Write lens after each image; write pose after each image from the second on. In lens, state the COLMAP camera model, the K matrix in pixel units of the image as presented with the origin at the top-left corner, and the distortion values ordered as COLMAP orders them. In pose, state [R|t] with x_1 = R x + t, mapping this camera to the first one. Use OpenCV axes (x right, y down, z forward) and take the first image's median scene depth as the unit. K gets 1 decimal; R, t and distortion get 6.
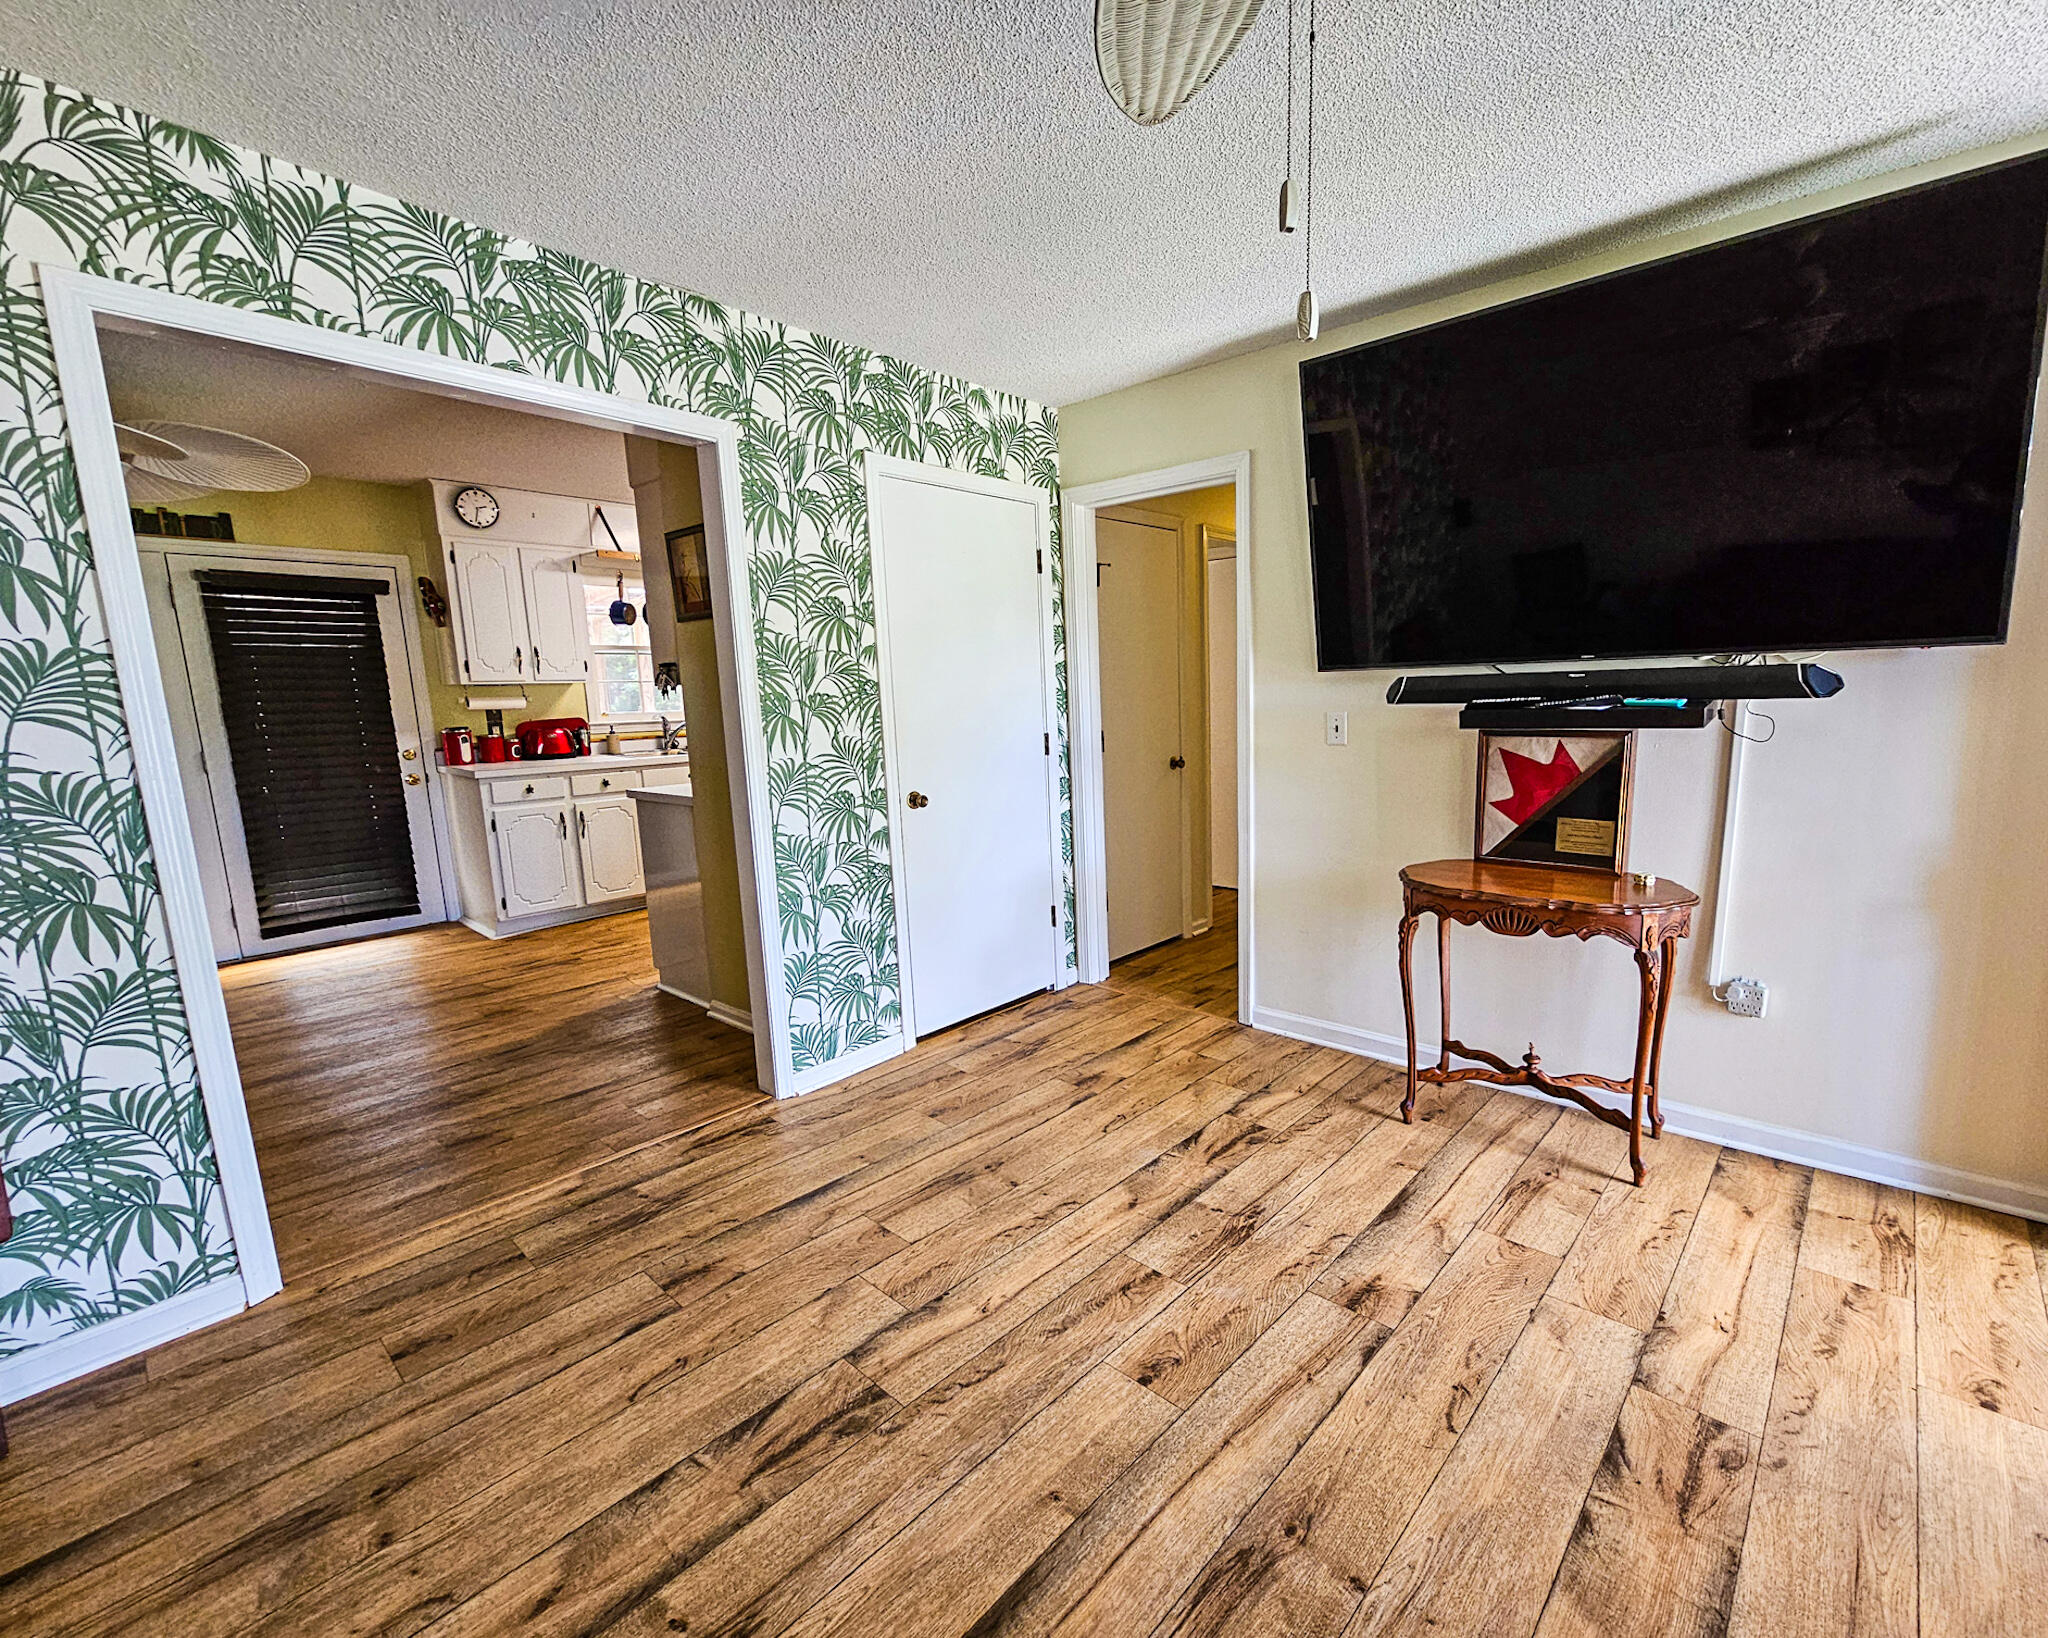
lens RADIAL K [[908.4, 0, 1104.8], [0, 908.4, 829.2], [0, 0, 1]] dist [0.000704, 0.000091]
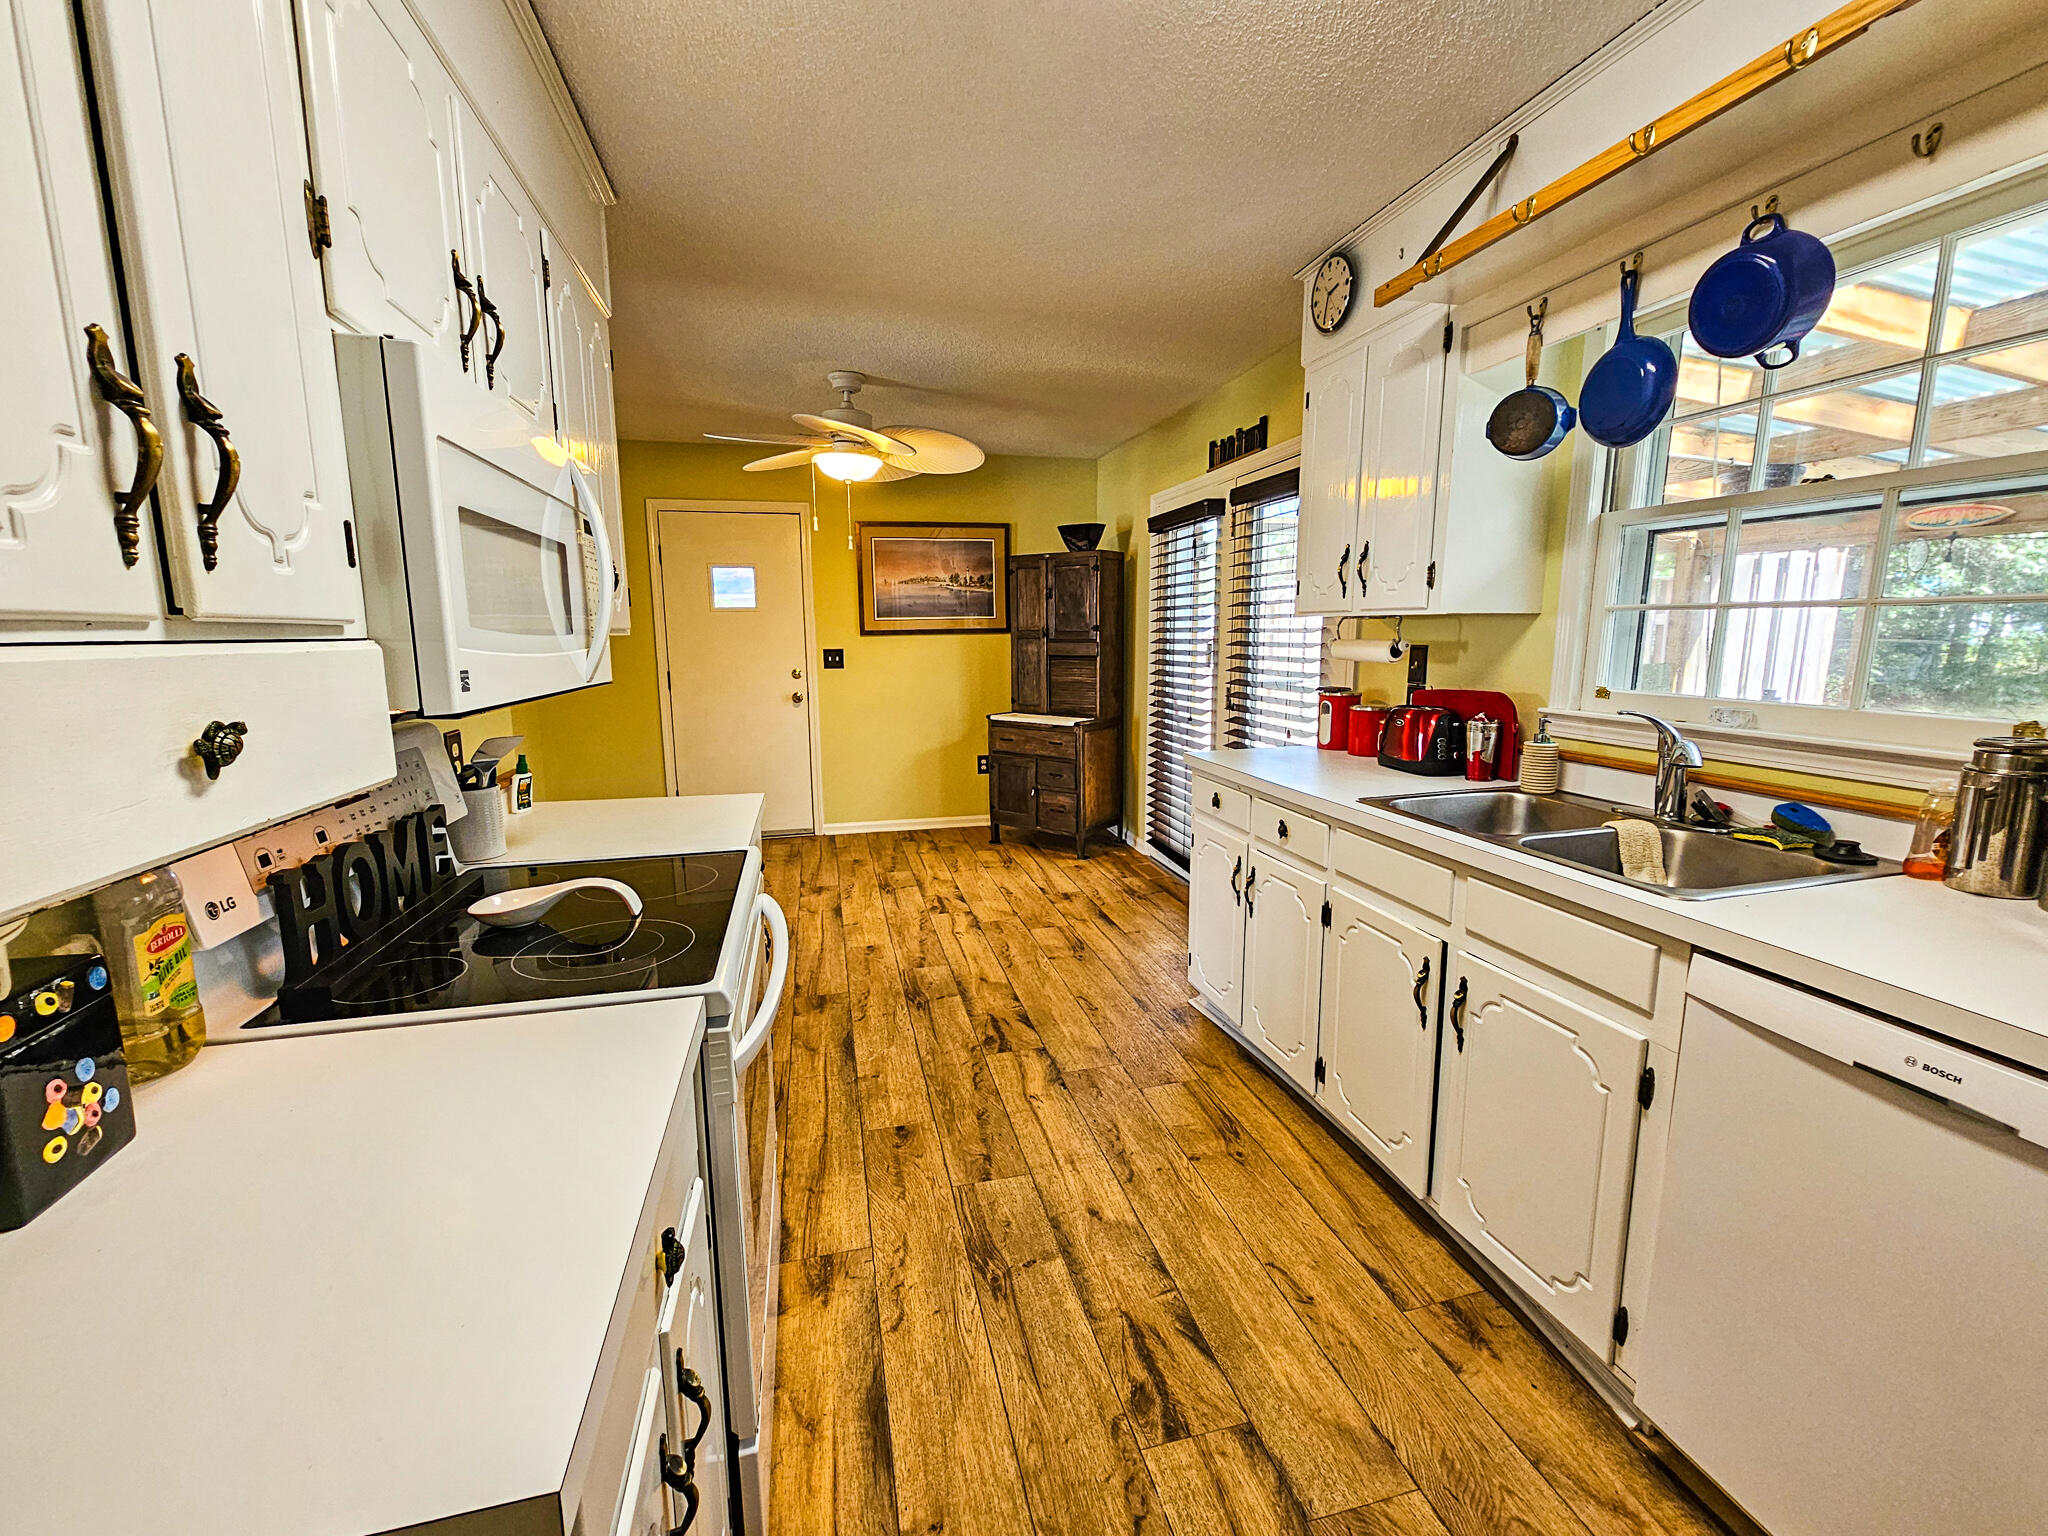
lens RADIAL K [[843.9, 0, 1030.3], [0, 843.9, 759.1], [0, 0, 1]] dist [-0.001100, -0.000209]
pose [[-0.568660, 0.159351, -0.806991, 0.640975], [-0.097165, 0.961175, 0.258265, -0.225163], [0.816814, 0.225276, -0.531098, 1.226059]]
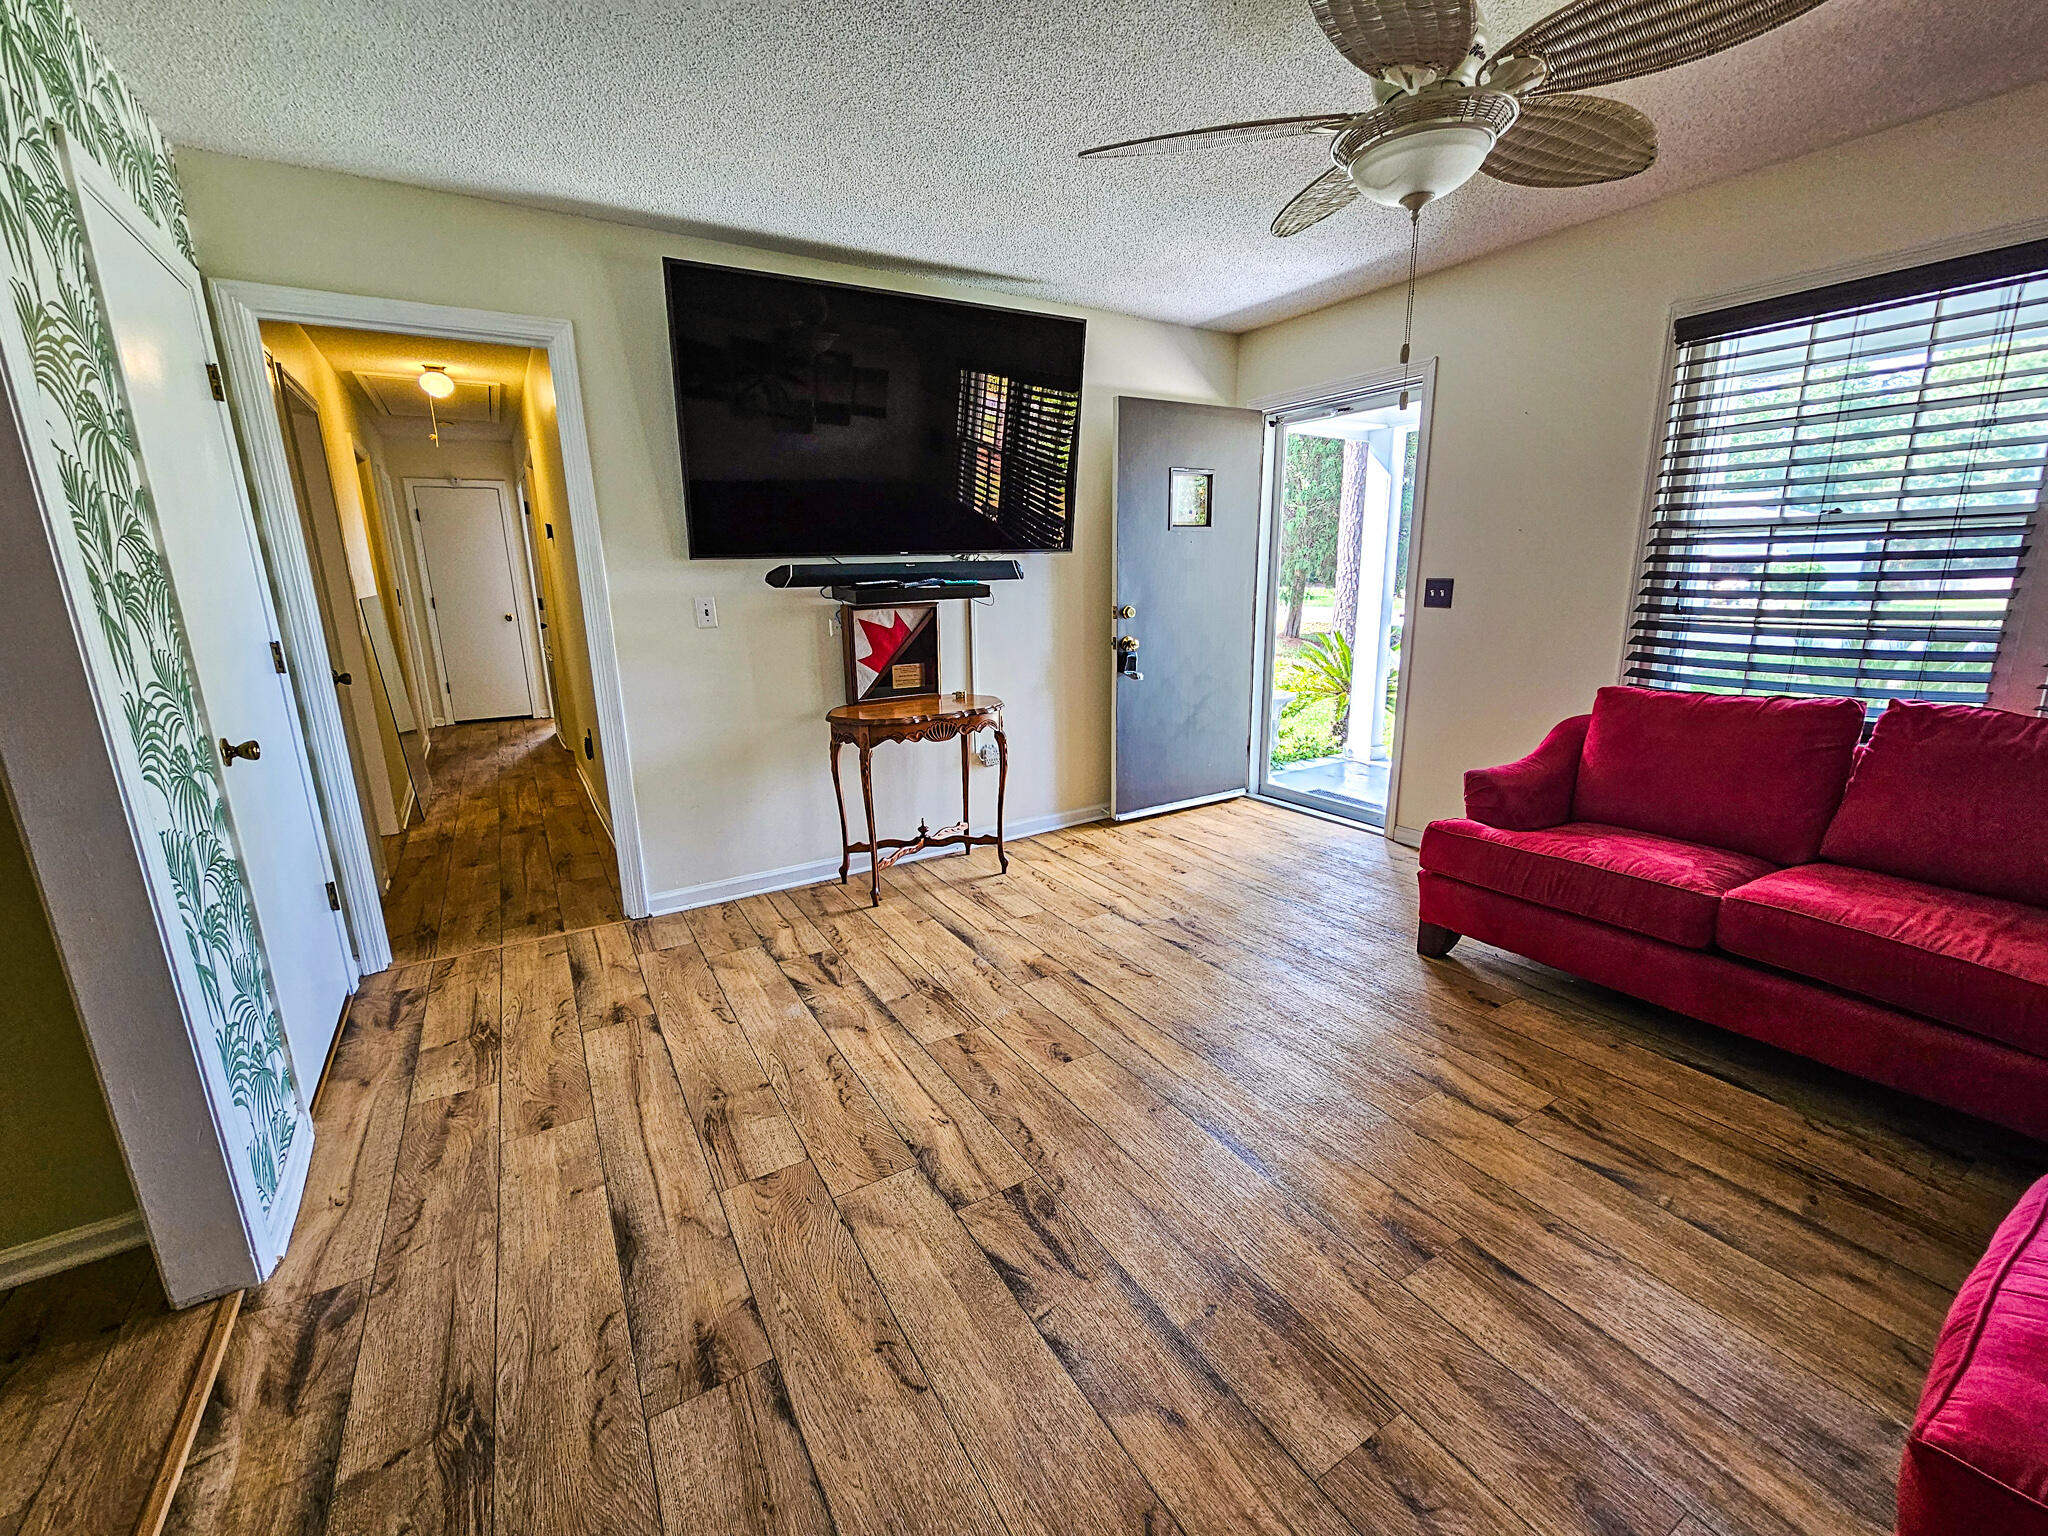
lens RADIAL K [[843.9, 0, 1017.5], [0, 843.9, 761.8], [0, 0, 1]] dist [-0.001100, -0.000209]
pose [[0.314381, -0.193240, 0.929421, -0.774399], [0.158009, 0.976057, 0.149488, -0.035445], [-0.936054, 0.099861, 0.337387, 0.410612]]
